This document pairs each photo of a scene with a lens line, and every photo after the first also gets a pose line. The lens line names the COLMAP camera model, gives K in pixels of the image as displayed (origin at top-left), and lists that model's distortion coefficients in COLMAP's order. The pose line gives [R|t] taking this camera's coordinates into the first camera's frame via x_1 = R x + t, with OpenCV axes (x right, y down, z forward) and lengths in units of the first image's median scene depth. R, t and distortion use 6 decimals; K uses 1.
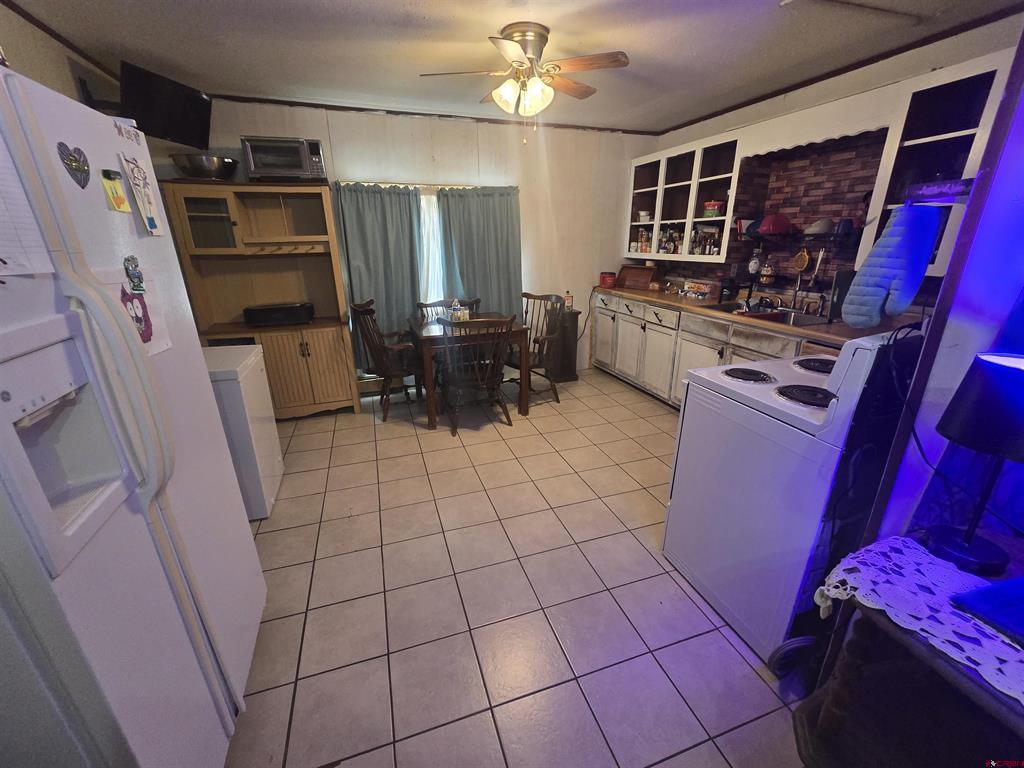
lens RADIAL K [[423.6, 0, 511.2], [0, 423.6, 390.1], [0, 0, 1]] dist [-0.001920, -0.000308]
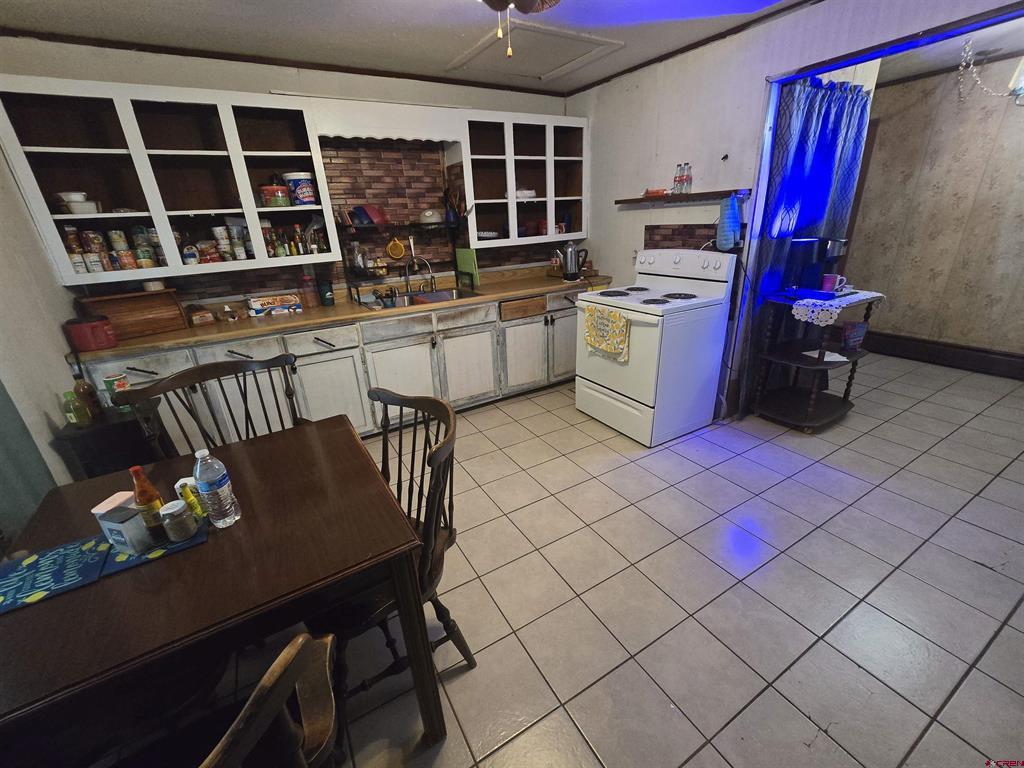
lens RADIAL K [[414.1, 0, 513.7], [0, 414.1, 390.5], [0, 0, 1]] dist [-0.000733, -0.006163]
pose [[-0.207406, -0.356252, 0.911080, -0.447859], [0.375899, 0.830808, 0.410436, -0.308469], [-0.903152, 0.427601, -0.038399, 0.871465]]
